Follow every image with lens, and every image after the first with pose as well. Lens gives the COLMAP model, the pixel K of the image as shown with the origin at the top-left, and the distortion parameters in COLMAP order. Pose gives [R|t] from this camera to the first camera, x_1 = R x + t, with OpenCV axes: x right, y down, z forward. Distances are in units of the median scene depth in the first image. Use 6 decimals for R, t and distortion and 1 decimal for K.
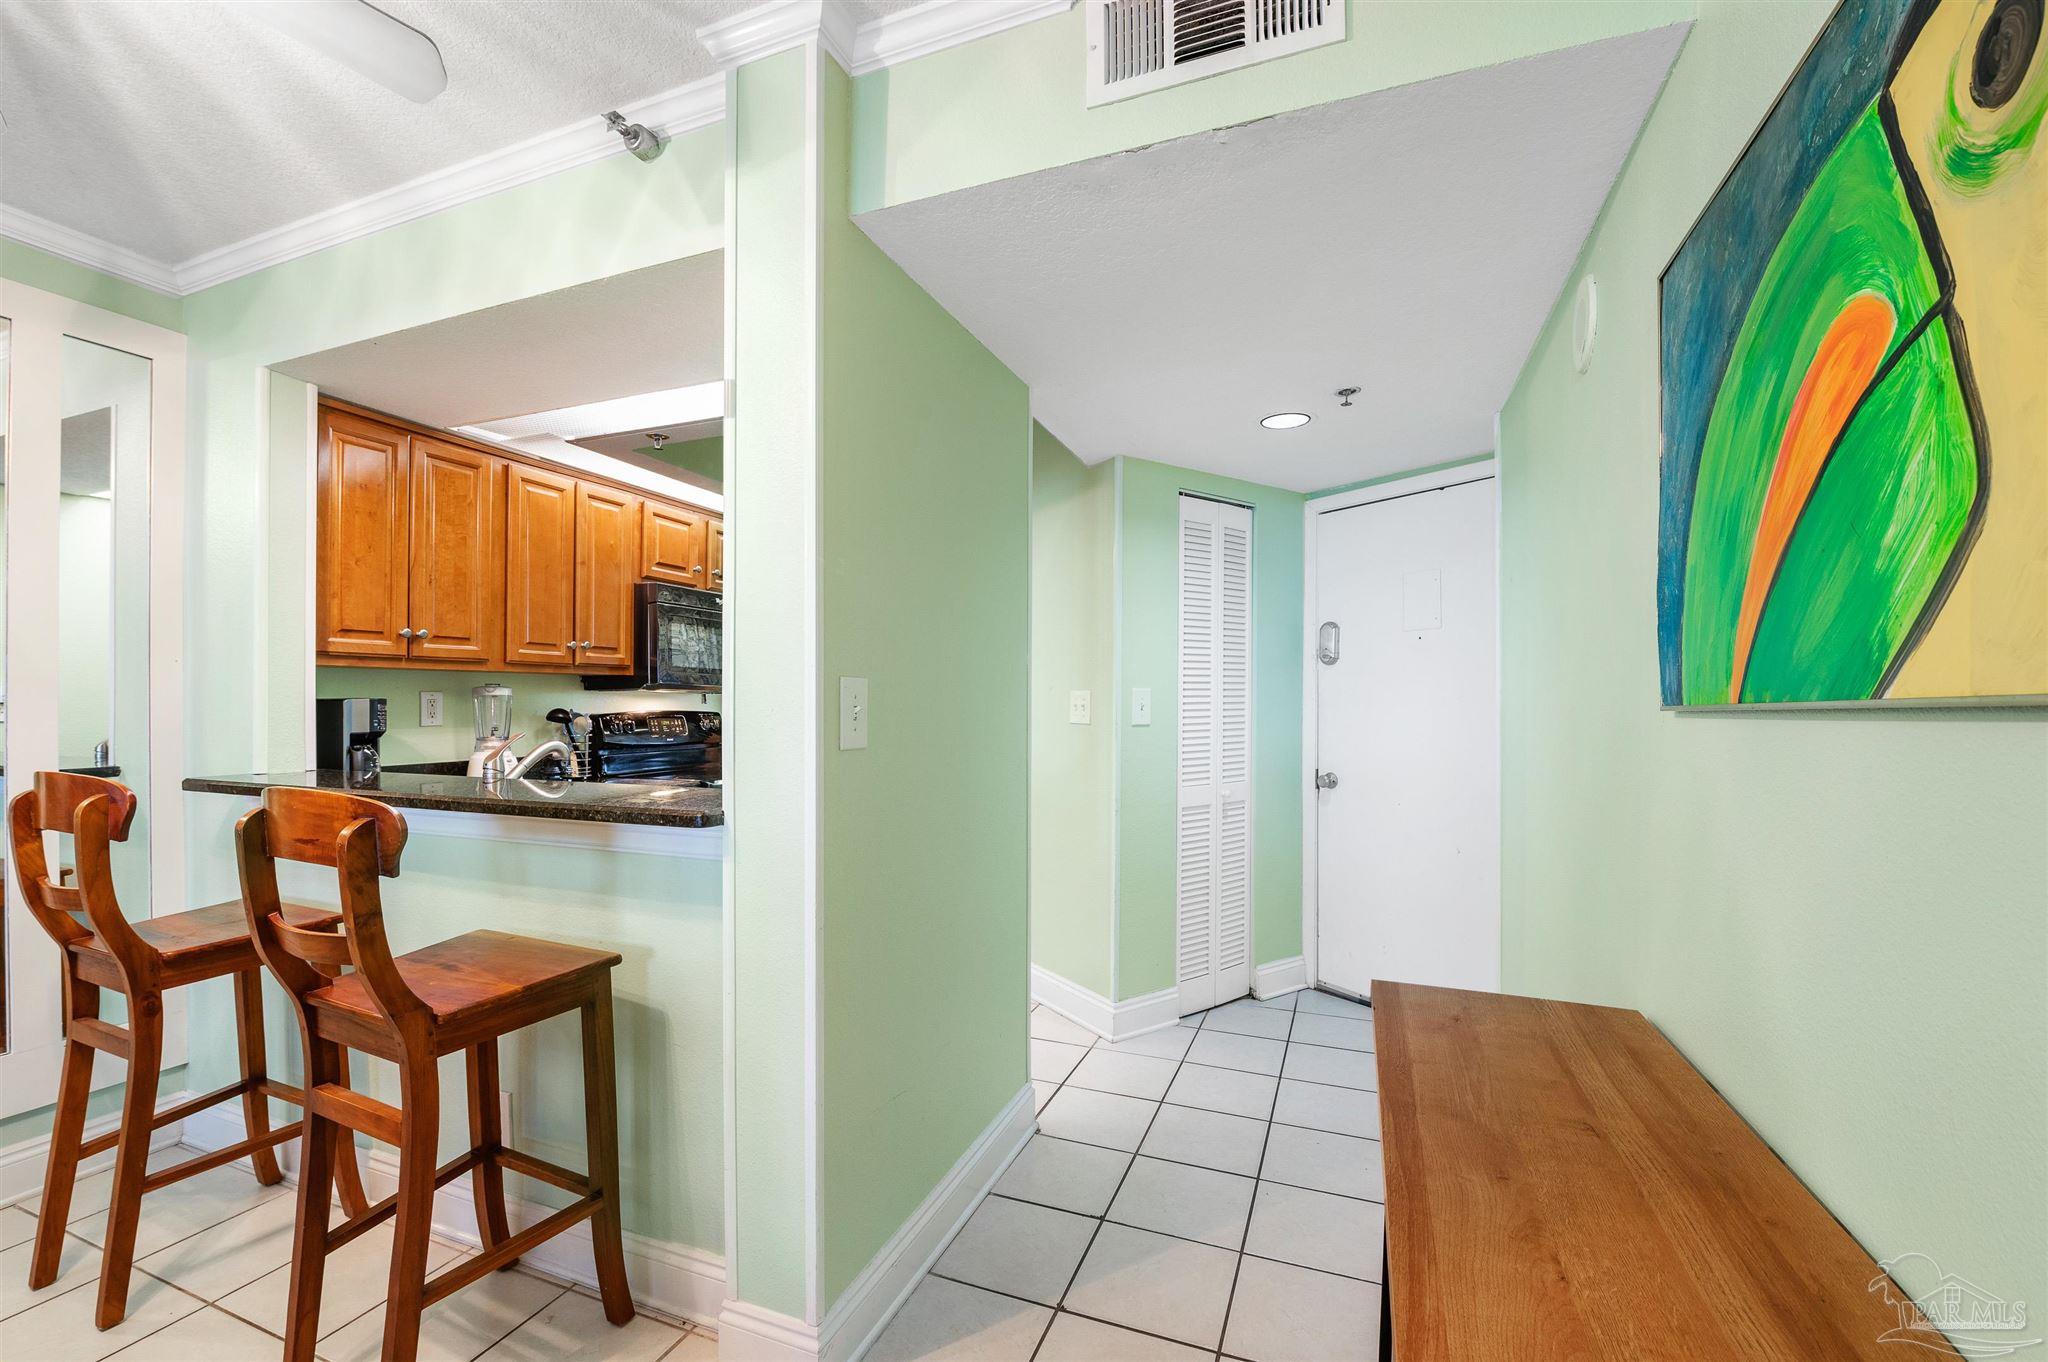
lens RADIAL K [[853.1, 0, 1022.5], [0, 853.1, 702.8], [0, 0, 1]] dist [-0.015630, -0.002134]
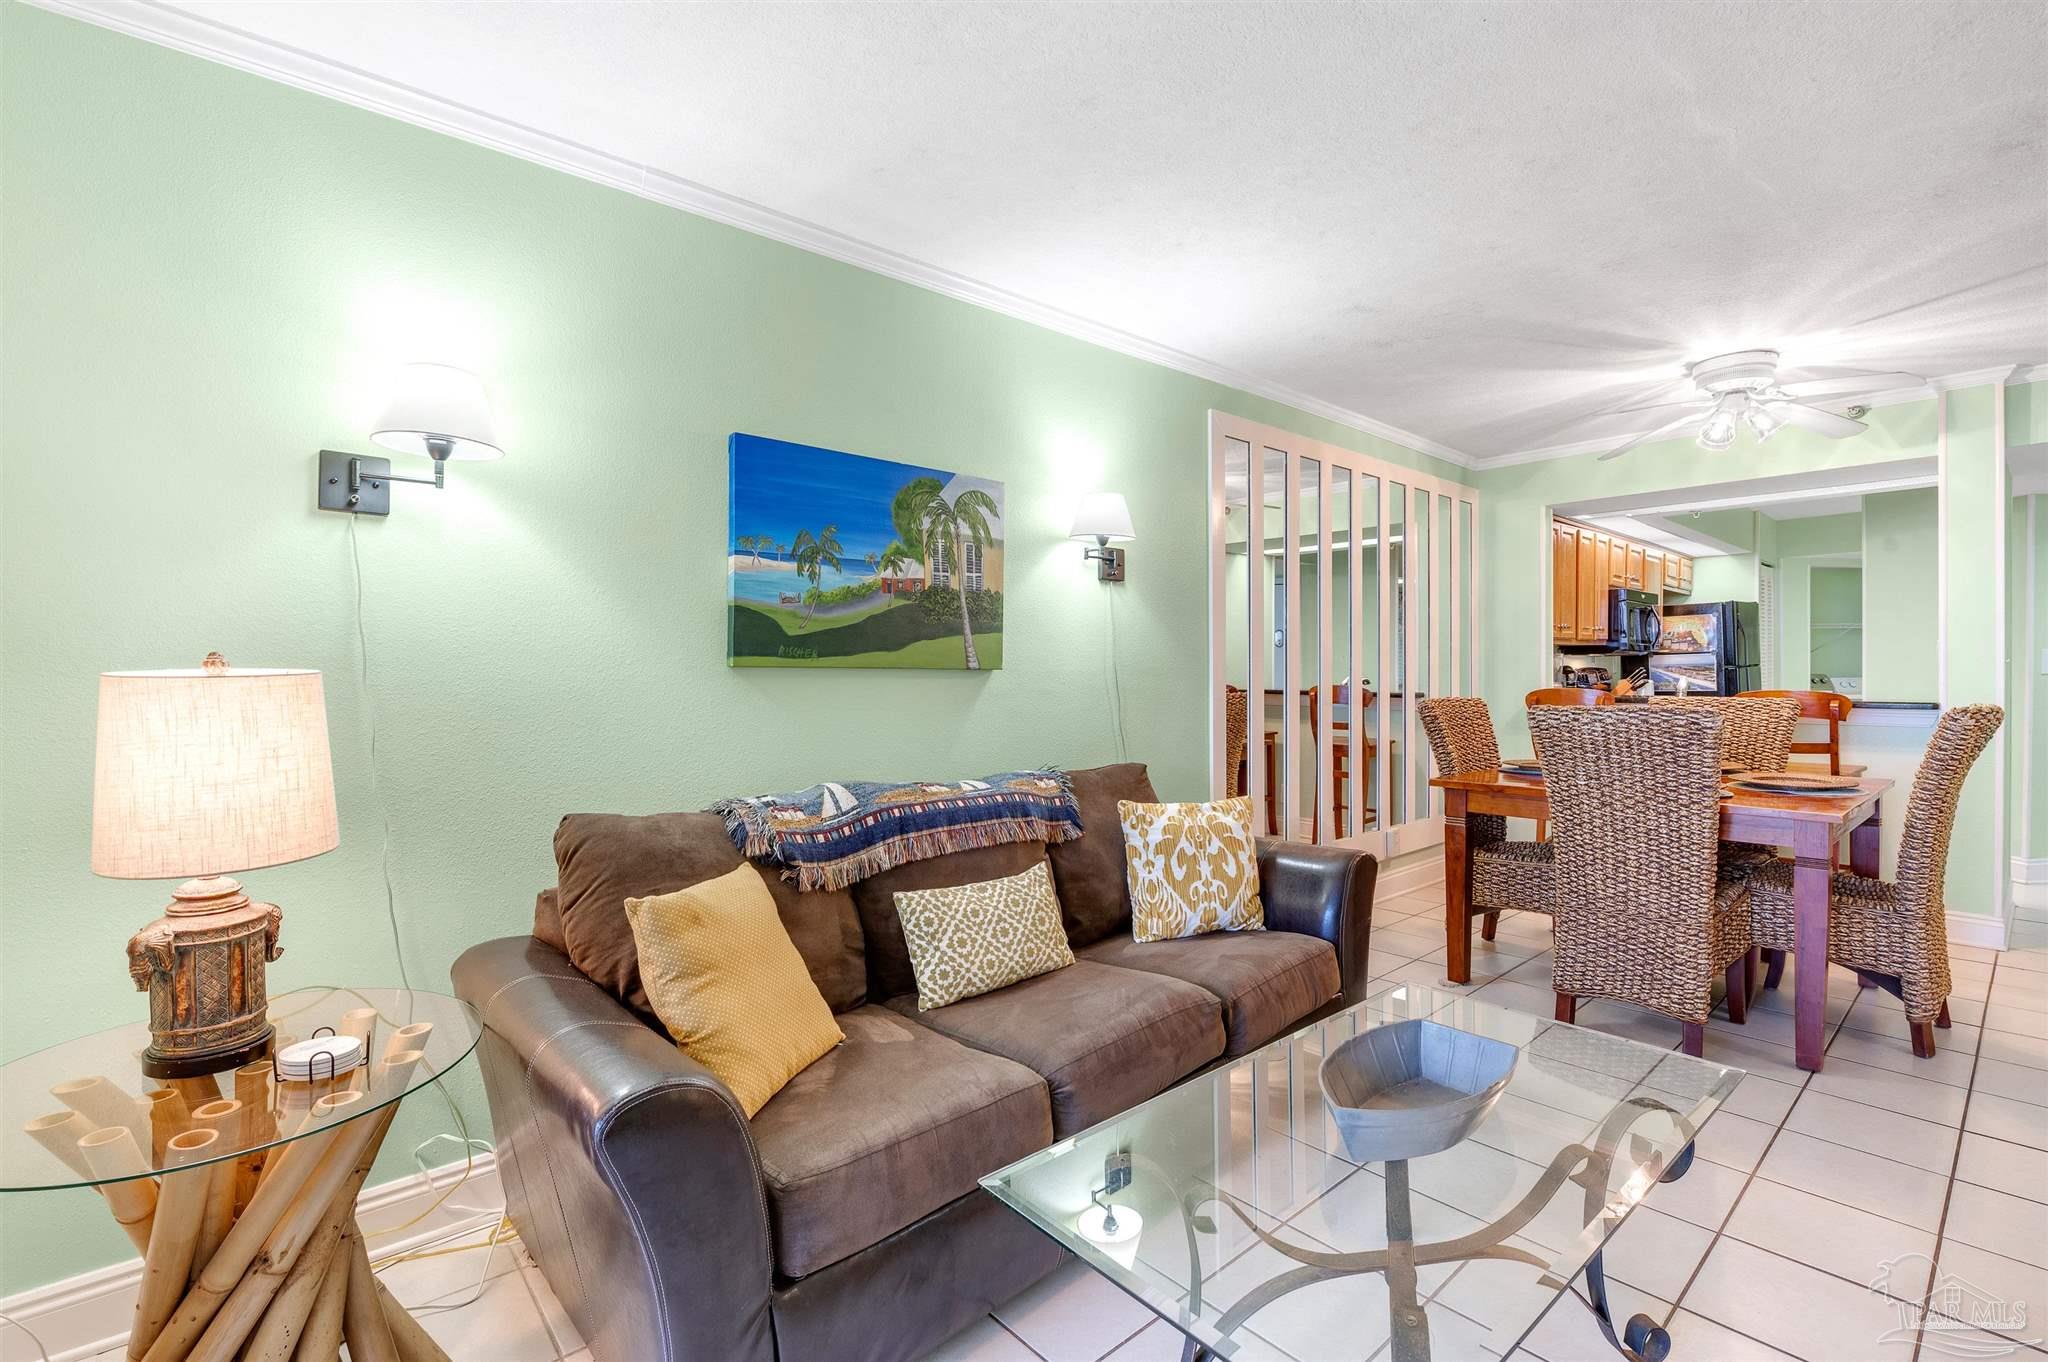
lens RADIAL K [[899.9, 0, 1033.5], [0, 899.9, 676.9], [0, 0, 1]] dist [-0.009595, -0.003634]
pose [[0.887617, 0.000398, -0.460582, -0.861588], [0.005345, 0.999923, 0.011163, 0.005795], [0.460551, -0.012370, 0.887547, -1.407532]]
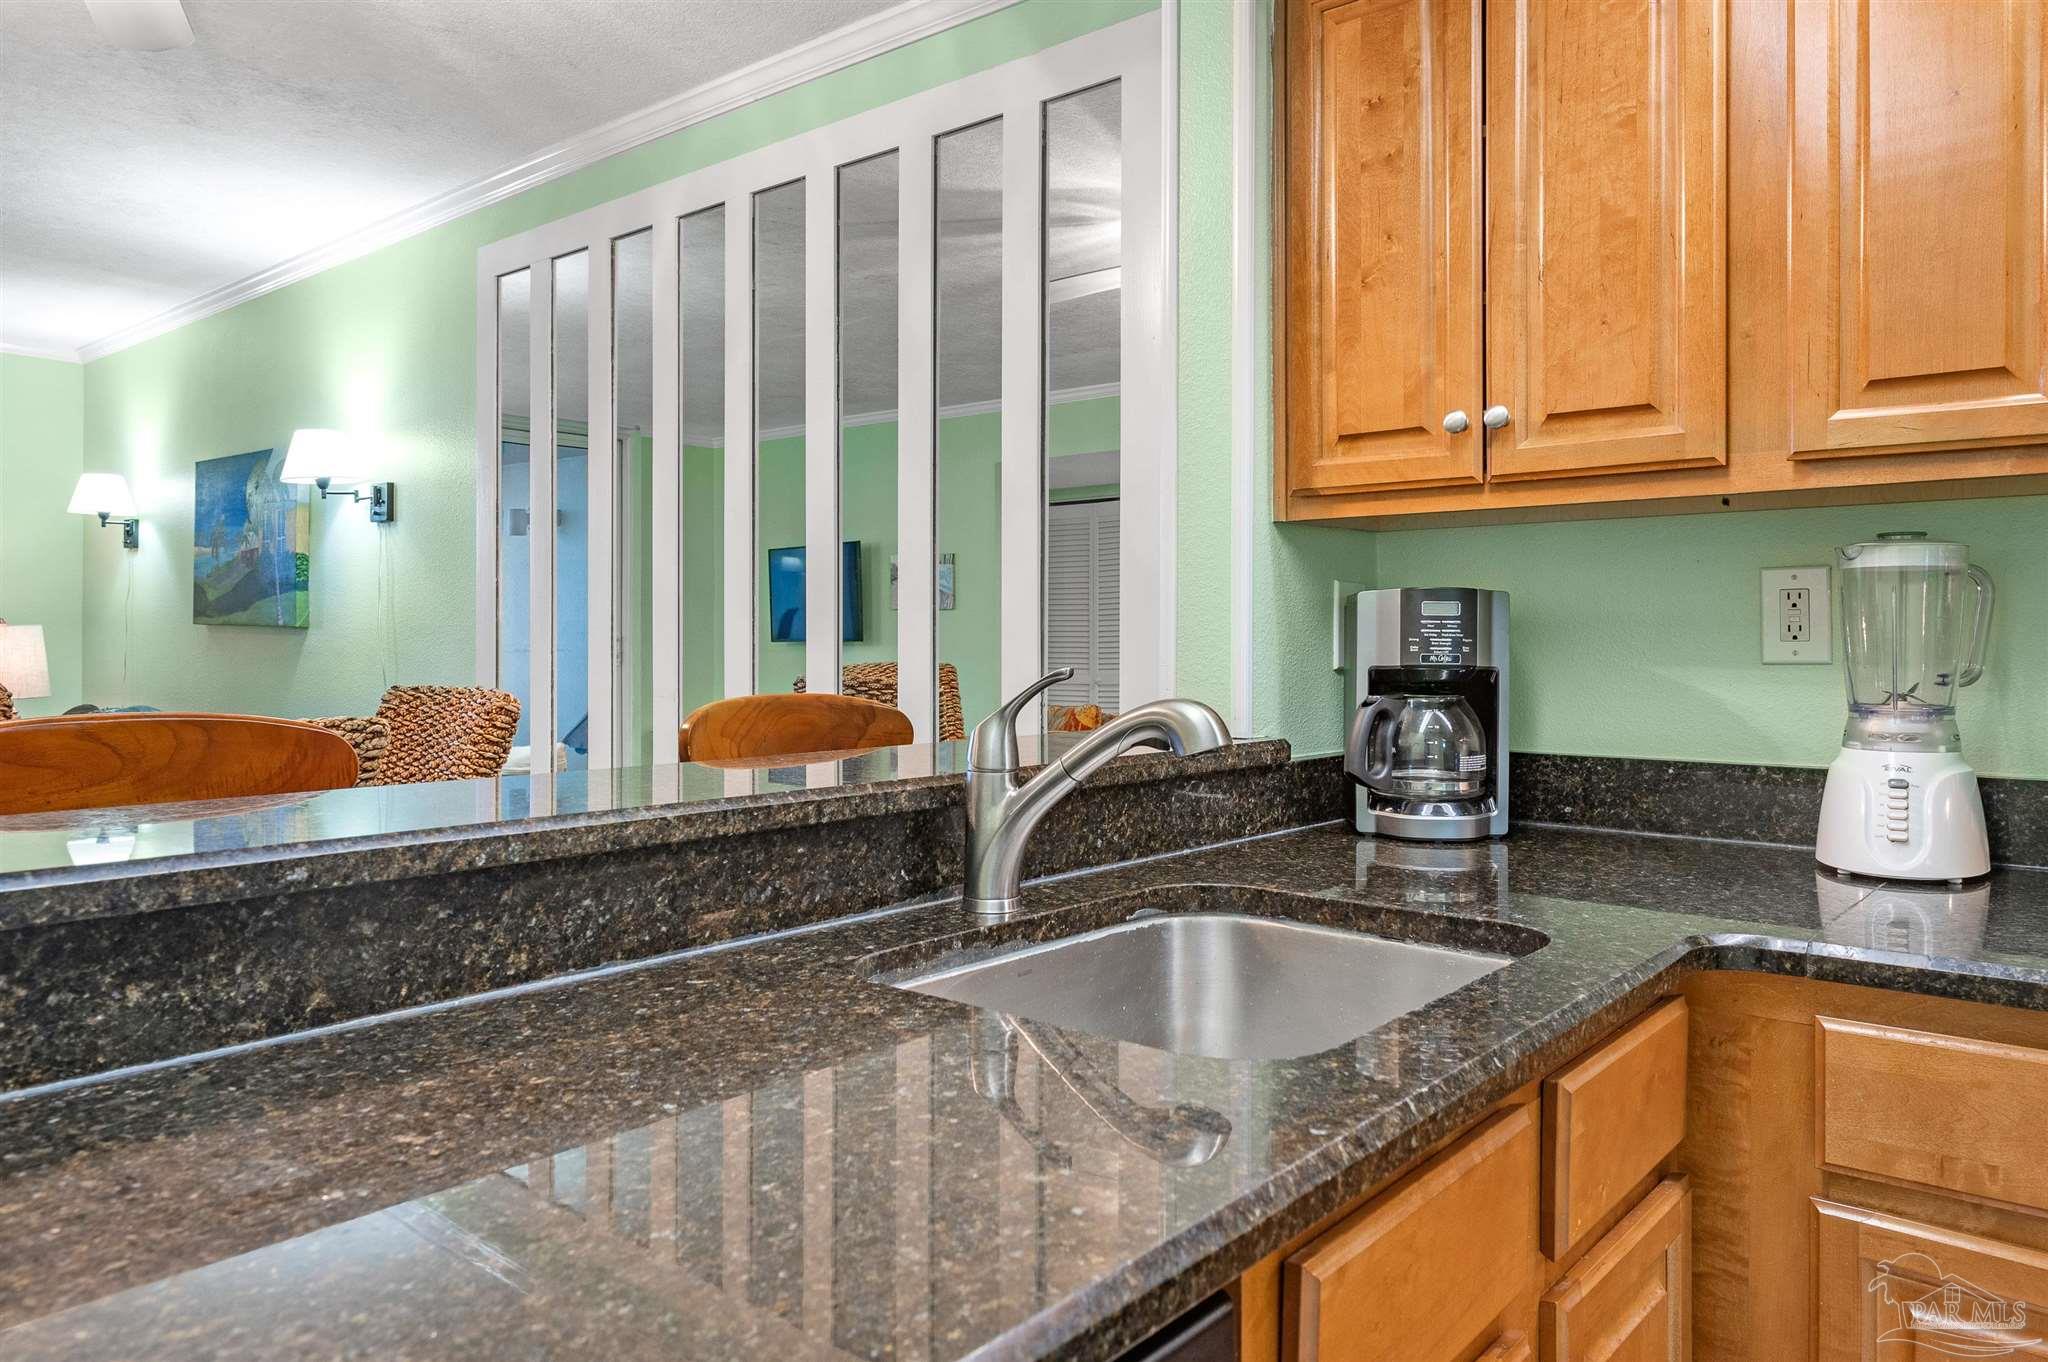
lens RADIAL K [[1375.4, 0, 1037.2], [0, 1375.4, 639.7], [0, 0, 1]] dist [-0.000437, -0.001712]
pose [[-0.317241, -0.002009, -0.948343, -0.049569], [-0.004072, 0.999991, -0.000757, 0.022260], [0.948336, 0.003622, -0.317246, 1.020796]]
